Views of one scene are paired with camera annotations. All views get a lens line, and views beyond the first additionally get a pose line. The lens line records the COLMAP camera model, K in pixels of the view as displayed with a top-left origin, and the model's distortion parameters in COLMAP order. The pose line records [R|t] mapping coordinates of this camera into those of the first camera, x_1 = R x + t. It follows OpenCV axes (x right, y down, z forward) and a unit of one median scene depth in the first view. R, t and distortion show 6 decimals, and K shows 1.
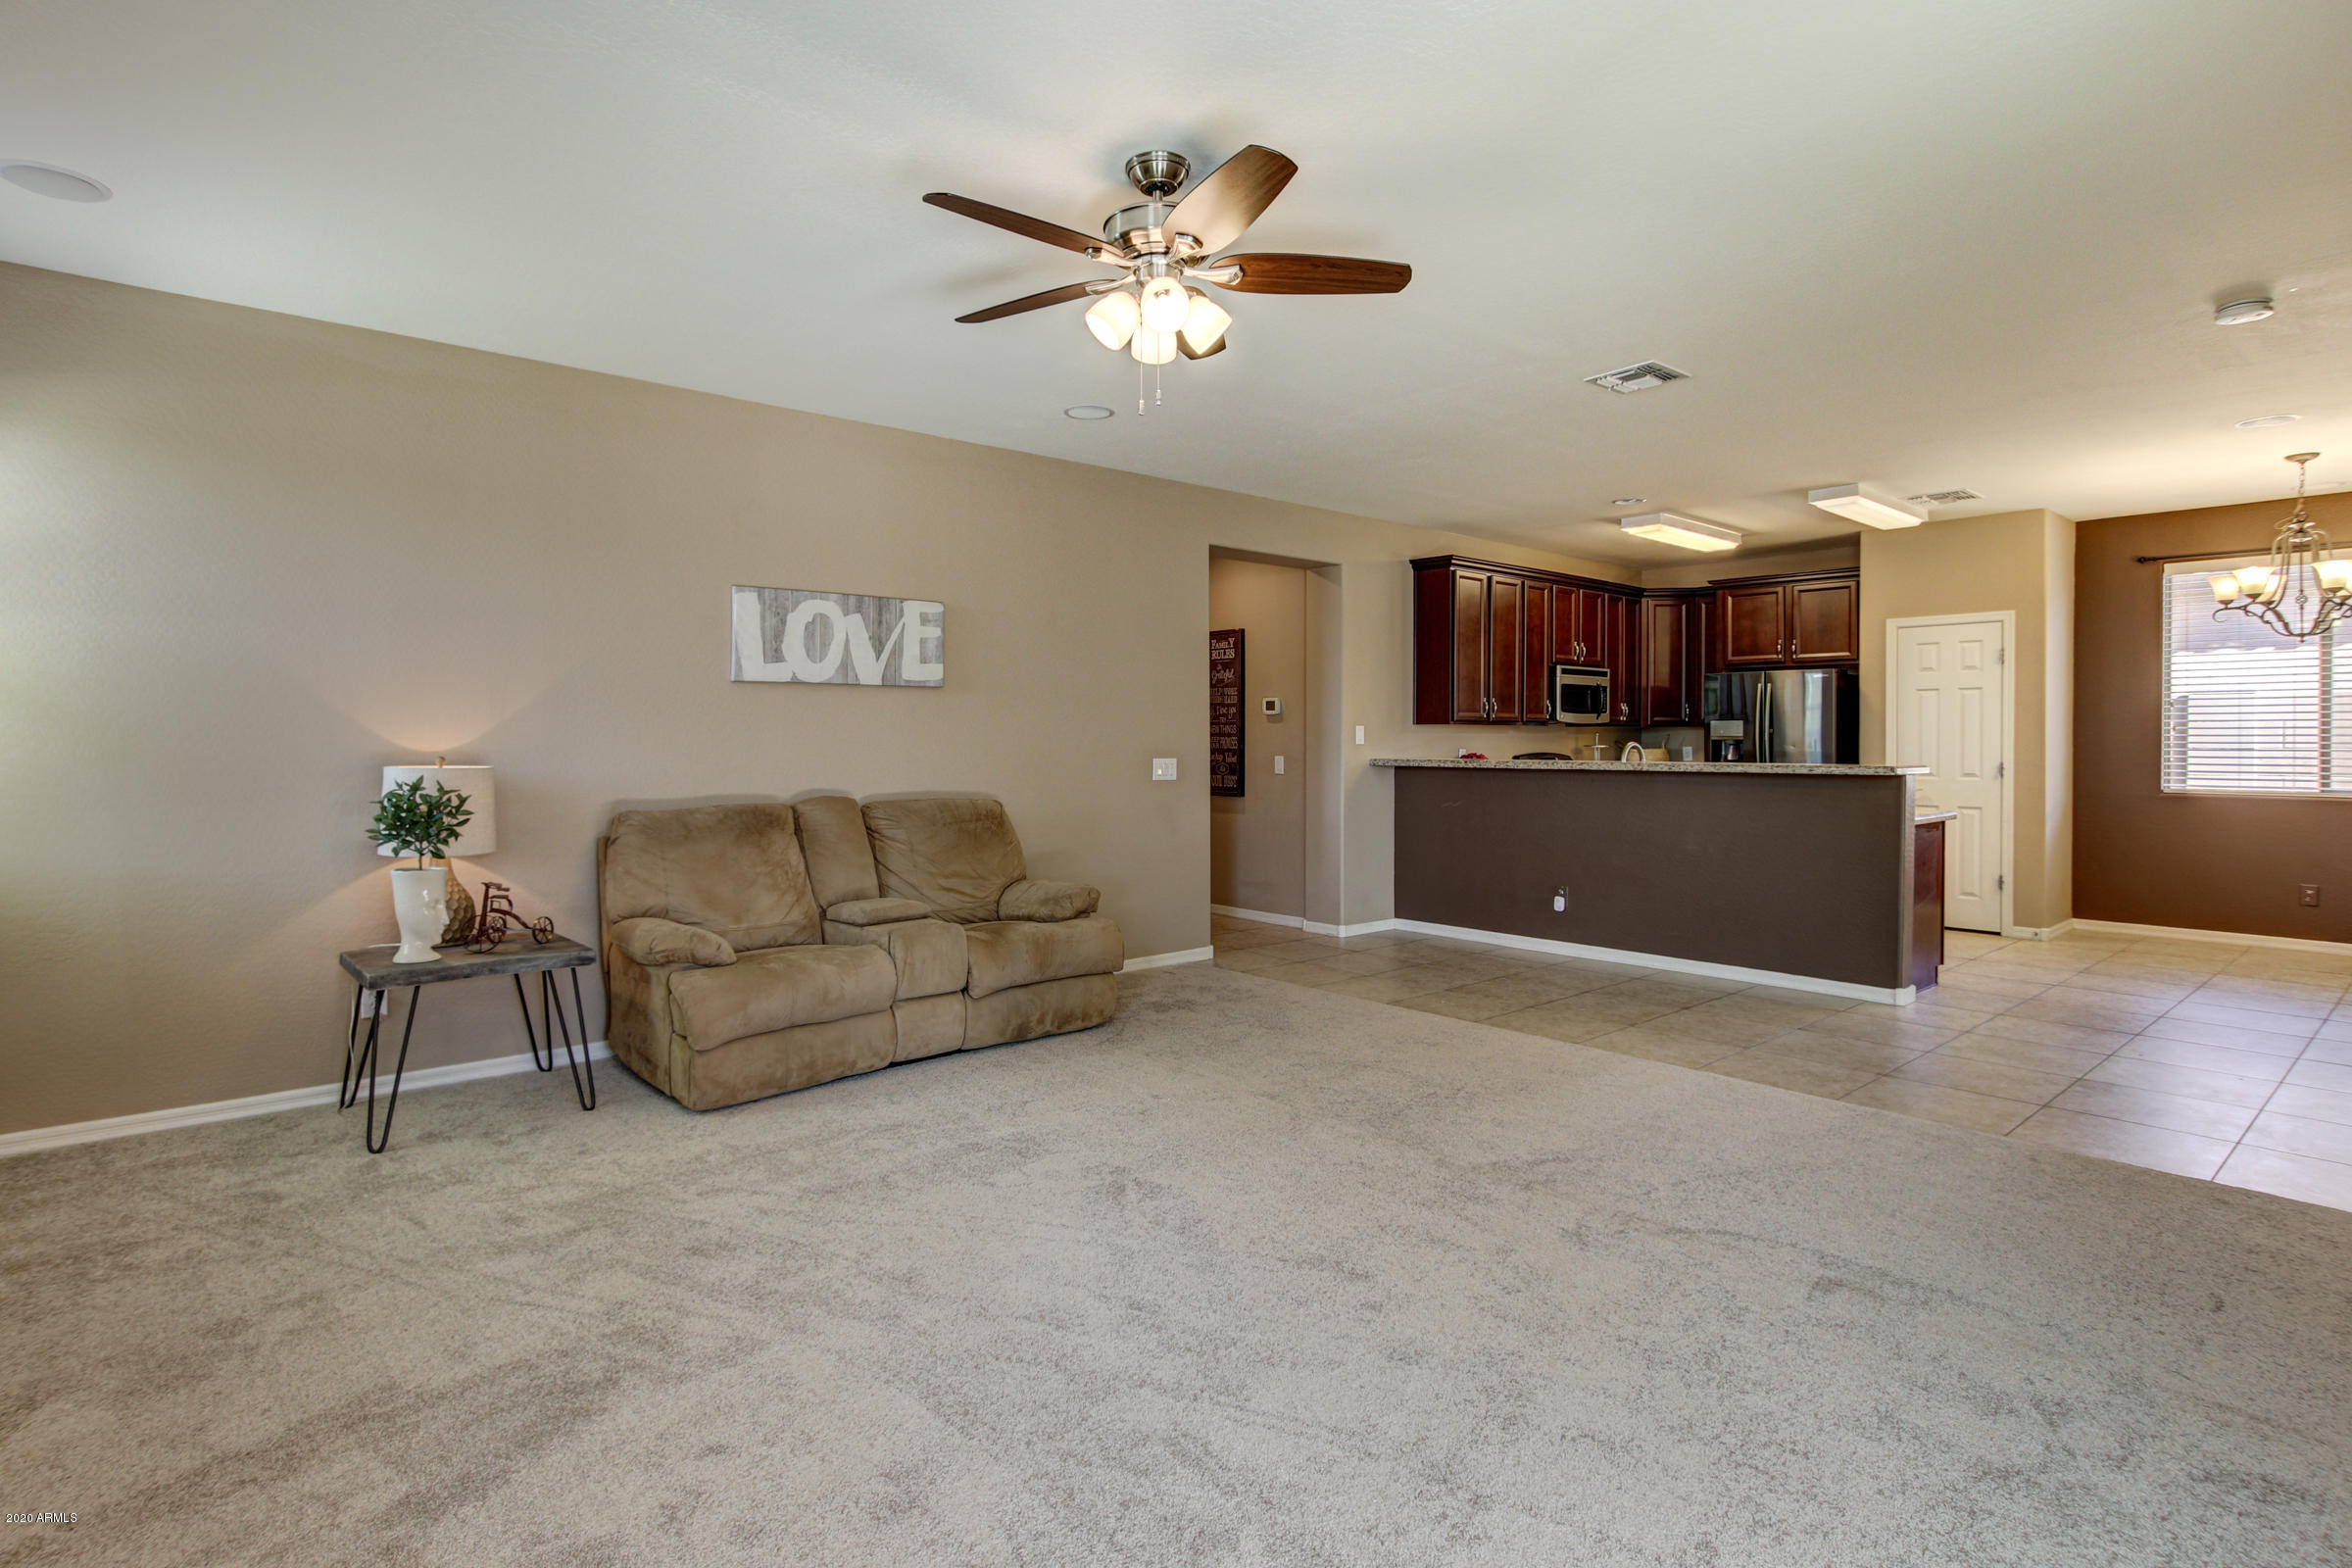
lens RADIAL K [[1168.5, 0, 1267.4], [0, 1168.5, 757.8], [0, 0, 1]] dist [-0.005759, 0.002962]
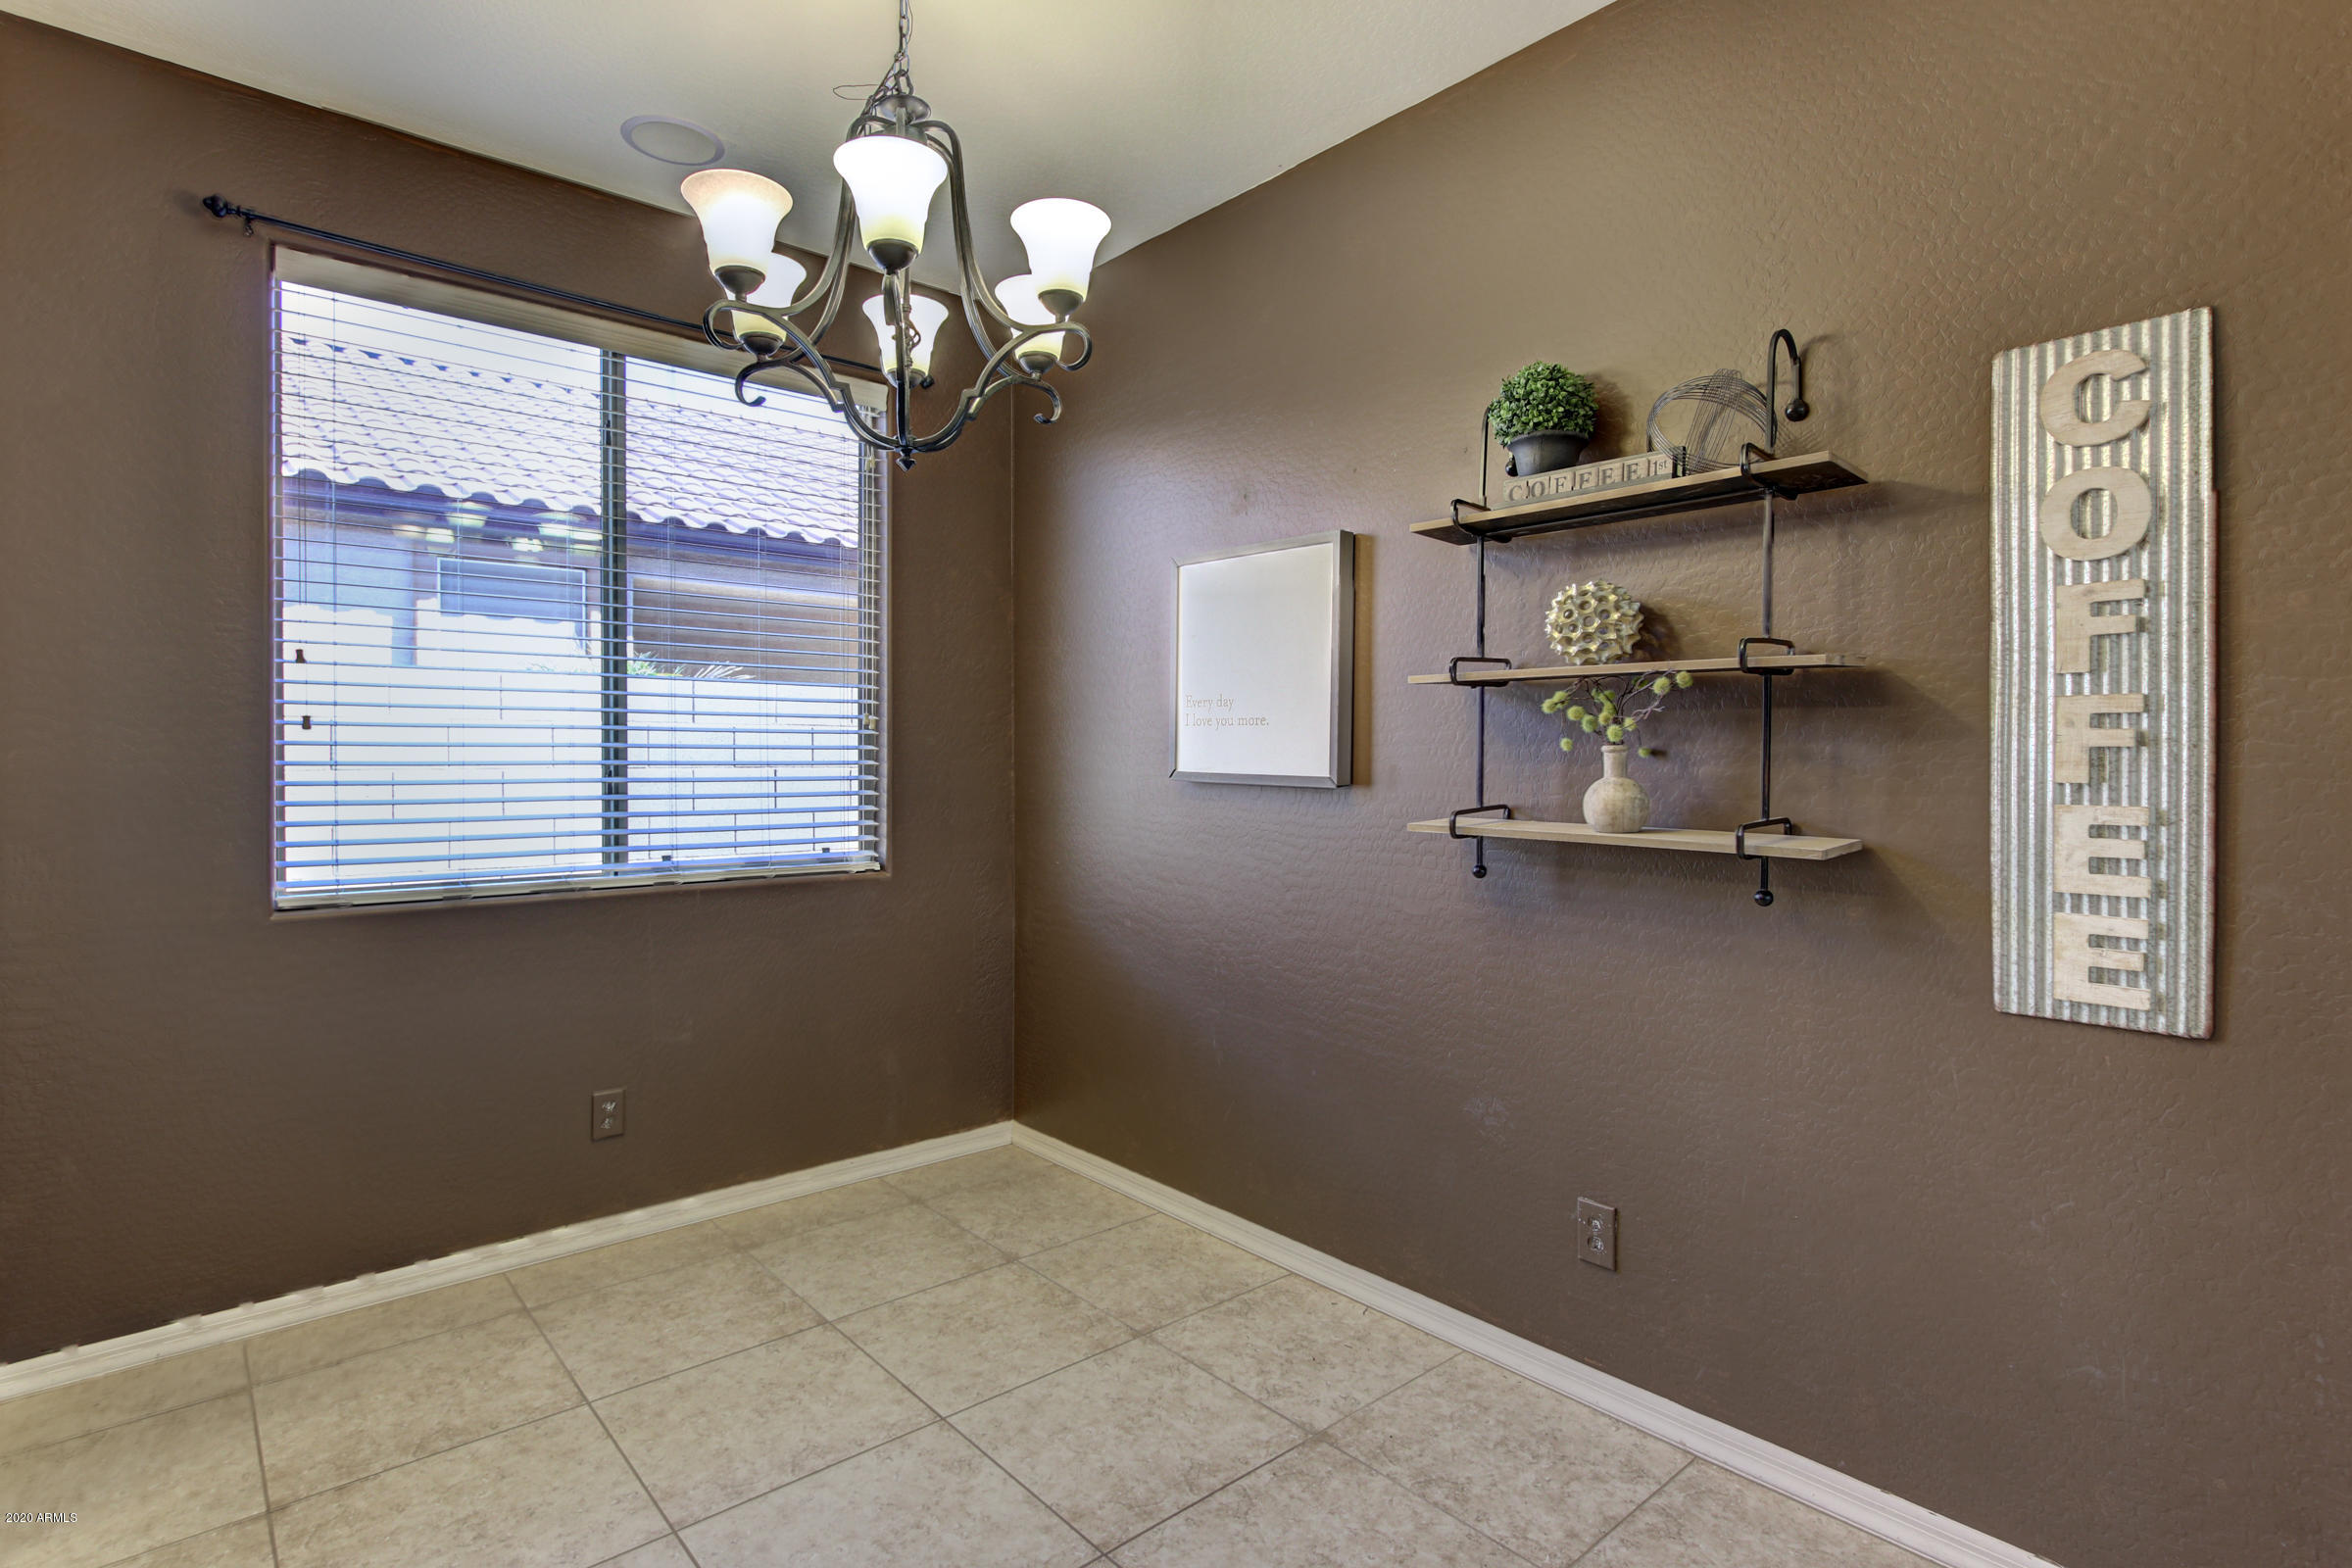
lens RADIAL K [[1168.5, 0, 1154.5], [0, 1168.5, 775.4], [0, 0, 1]] dist [-0.005759, 0.002962]
pose [[0.056308, -0.016076, 0.998284, 0.424323], [0.011508, 0.999814, 0.015452, -0.011804], [-0.998347, 0.010618, 0.056482, 0.694714]]
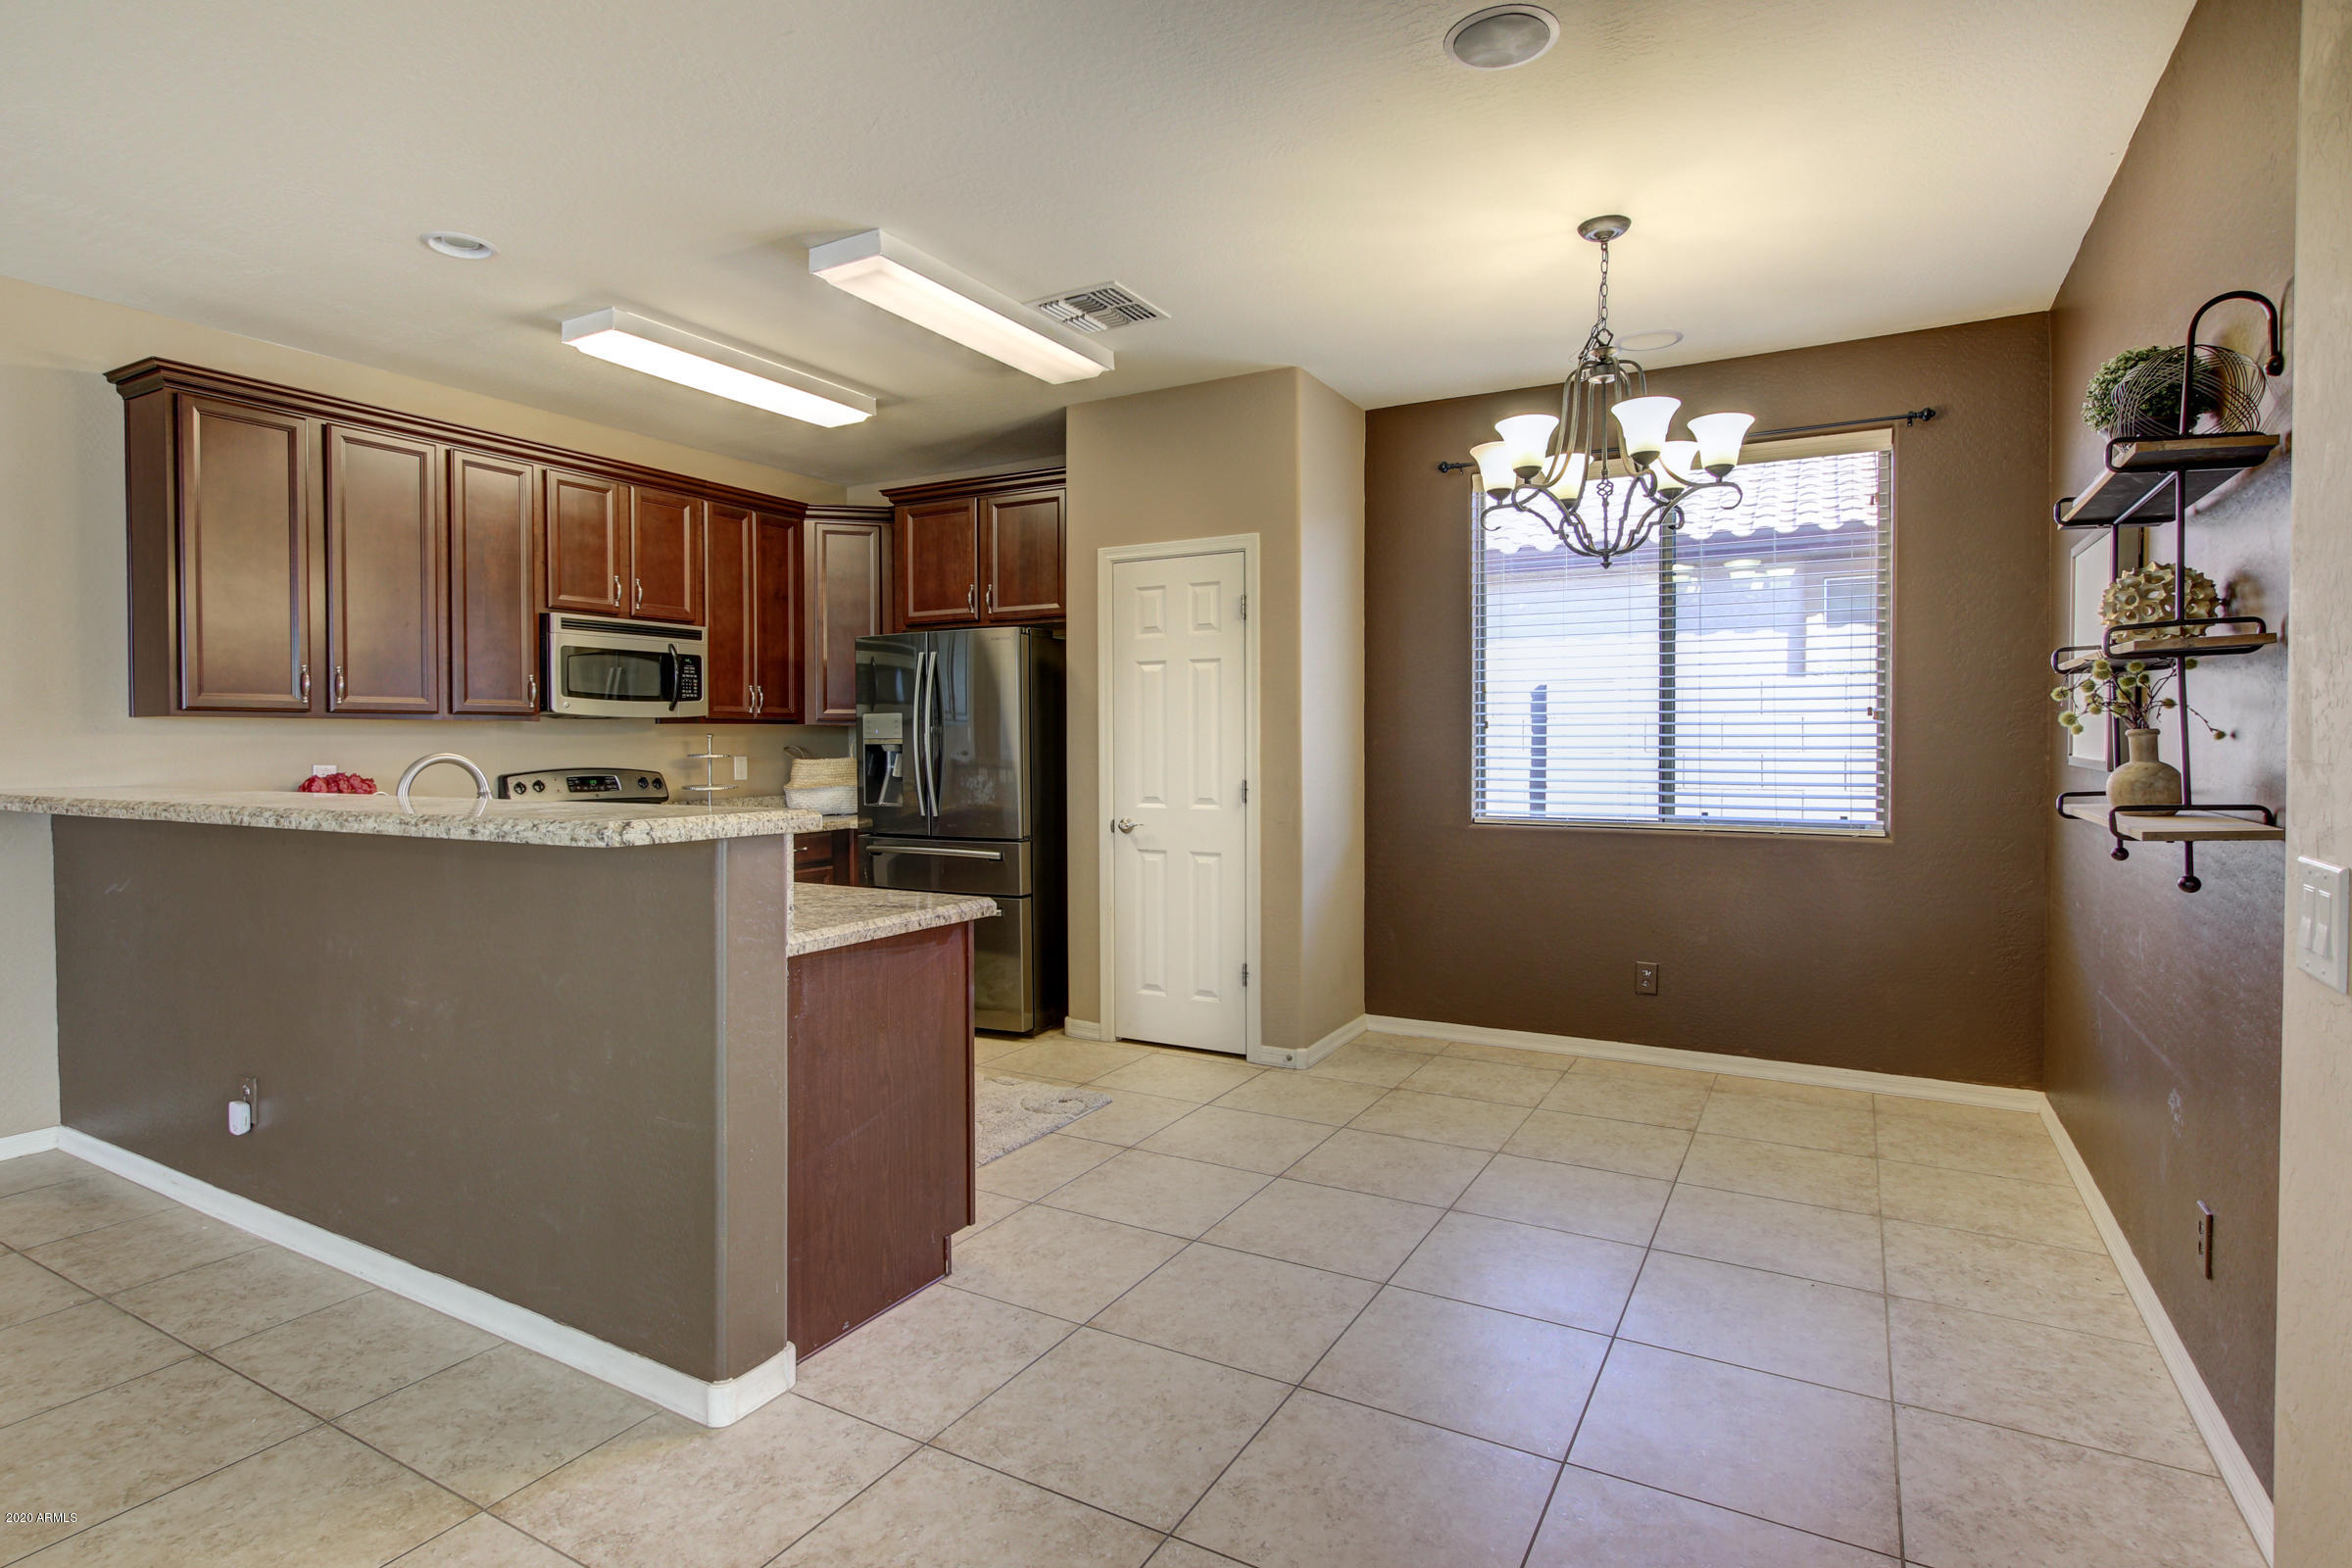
lens RADIAL K [[1168.5, 0, 1228.6], [0, 1168.5, 770.7], [0, 0, 1]] dist [-0.005759, 0.002962]
pose [[0.945649, -0.011117, 0.324998, 0.410985], [0.008049, 0.999909, 0.010783, -0.007617], [-0.325089, -0.007581, 0.945653, 0.408137]]
